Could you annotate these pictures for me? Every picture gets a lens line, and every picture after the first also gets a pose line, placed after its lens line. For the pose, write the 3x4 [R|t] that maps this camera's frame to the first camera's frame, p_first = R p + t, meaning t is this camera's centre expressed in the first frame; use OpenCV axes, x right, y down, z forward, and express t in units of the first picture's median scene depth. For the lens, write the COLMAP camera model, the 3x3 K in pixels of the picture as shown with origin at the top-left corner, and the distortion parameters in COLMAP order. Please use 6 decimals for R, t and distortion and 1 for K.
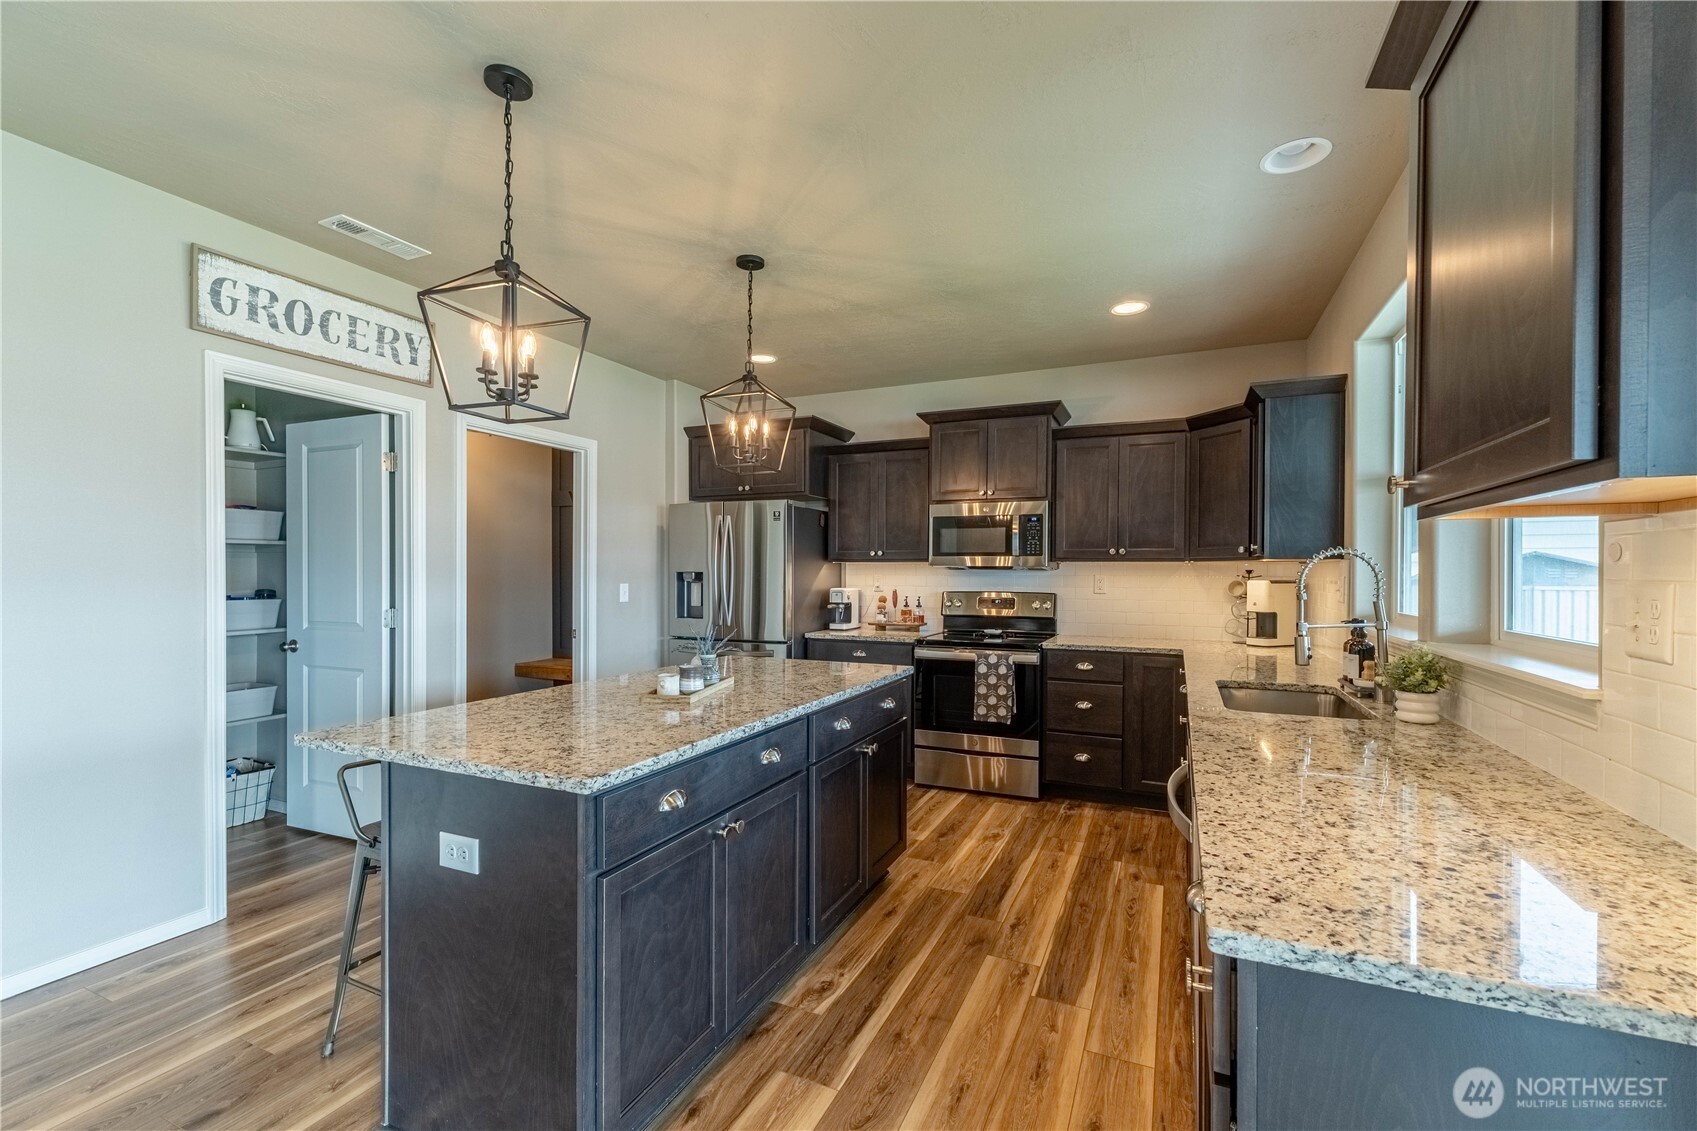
lens RADIAL K [[721.1, 0, 860.0], [0, 721.1, 582.0], [0, 0, 1]] dist [0.002024, 0.001140]
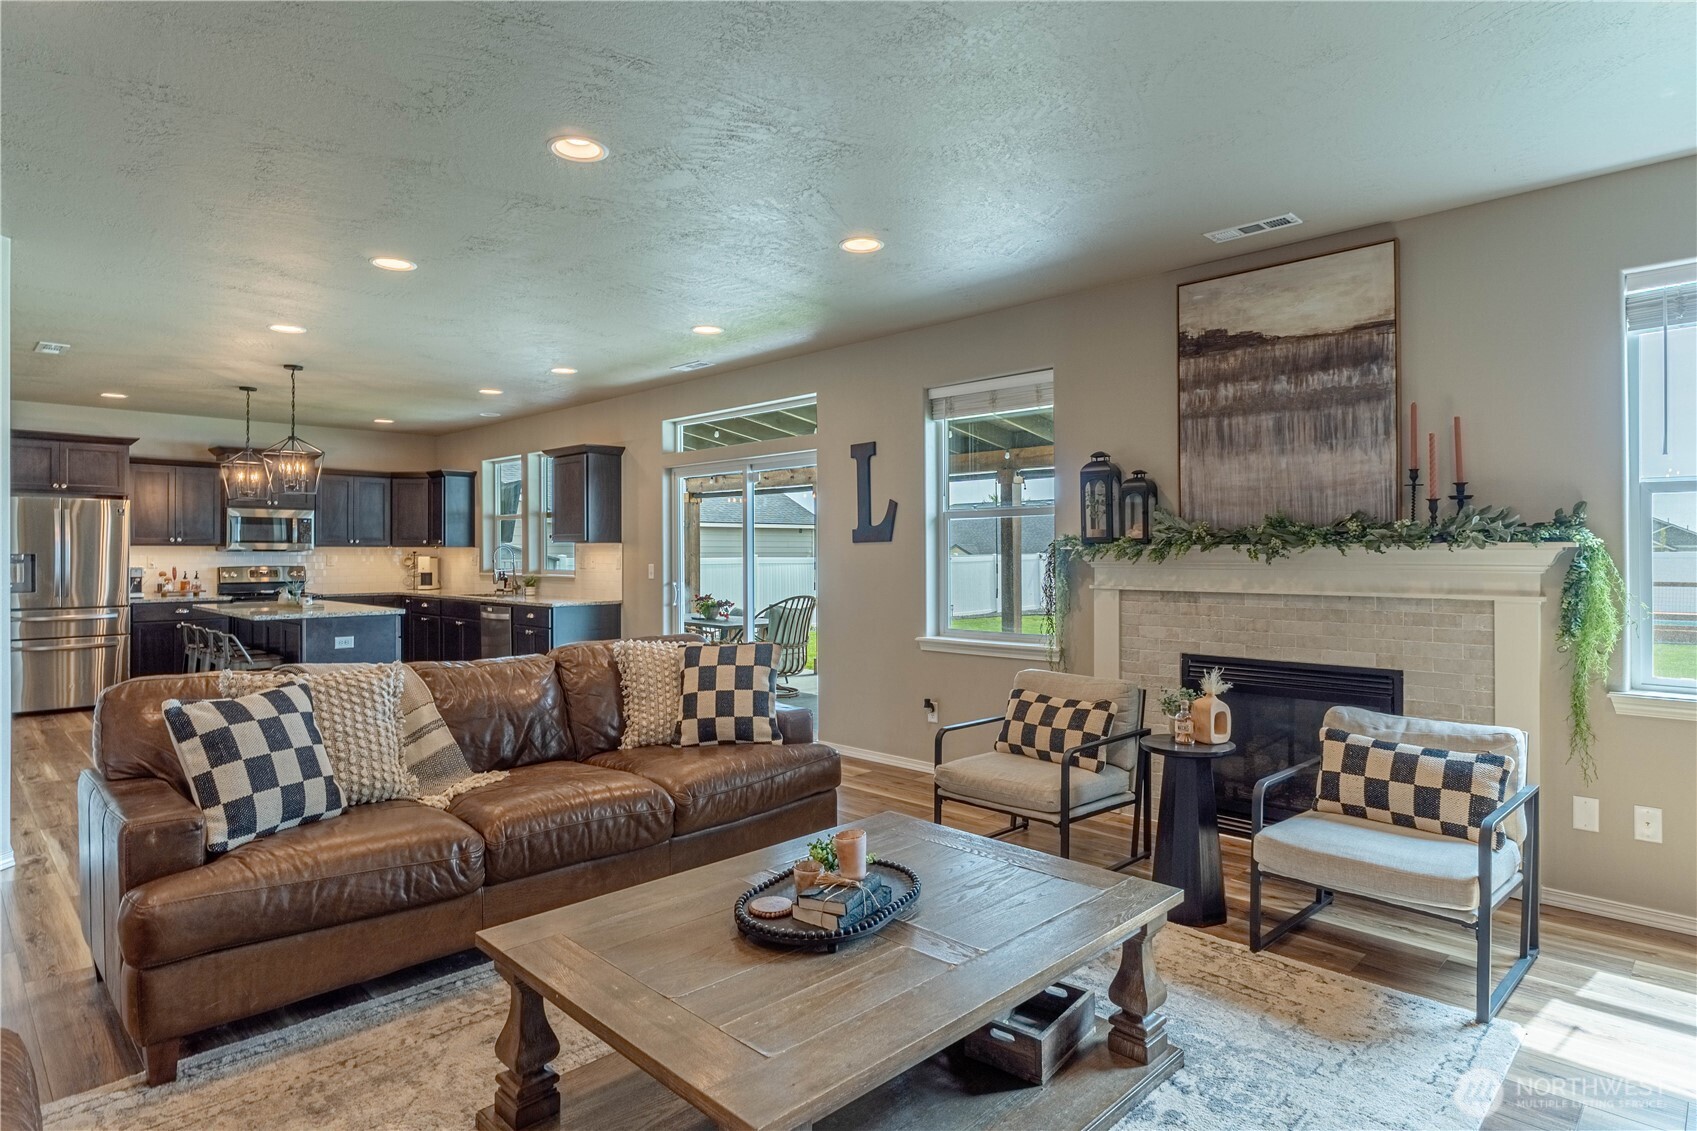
lens RADIAL K [[862.3, 0, 858.8], [0, 862.3, 555.9], [0, 0, 1]] dist [-0.024940, -0.002197]
pose [[0.322311, -0.006625, 0.946611, -1.196246], [0.016519, 0.999863, 0.001374, 0.011151], [-0.946490, 0.015194, 0.322376, -0.832379]]
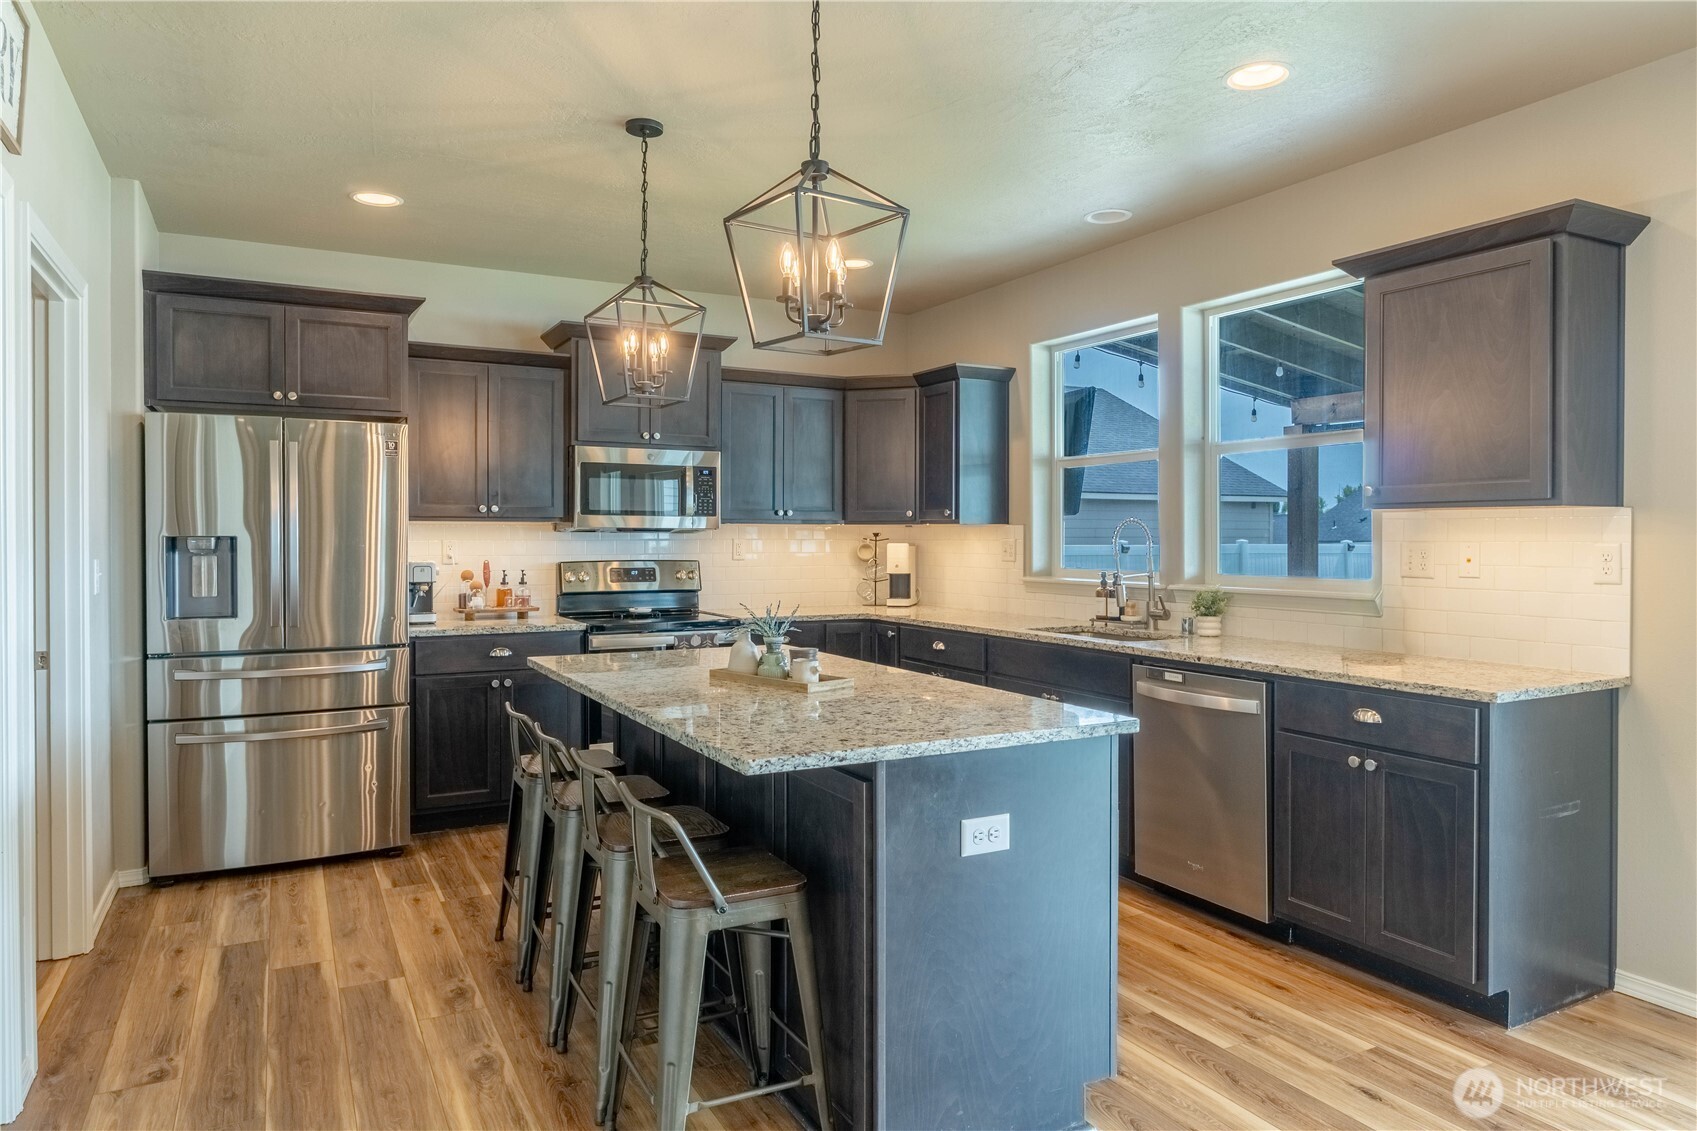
lens RADIAL K [[1048.3, 0, 854.1], [0, 1048.3, 554.3], [0, 0, 1]] dist [-0.020876, -0.000080]
pose [[0.615501, -0.014838, 0.787997, -0.610291], [0.013089, 0.999877, 0.008604, -0.000032], [-0.788028, 0.005018, 0.615619, 0.110895]]
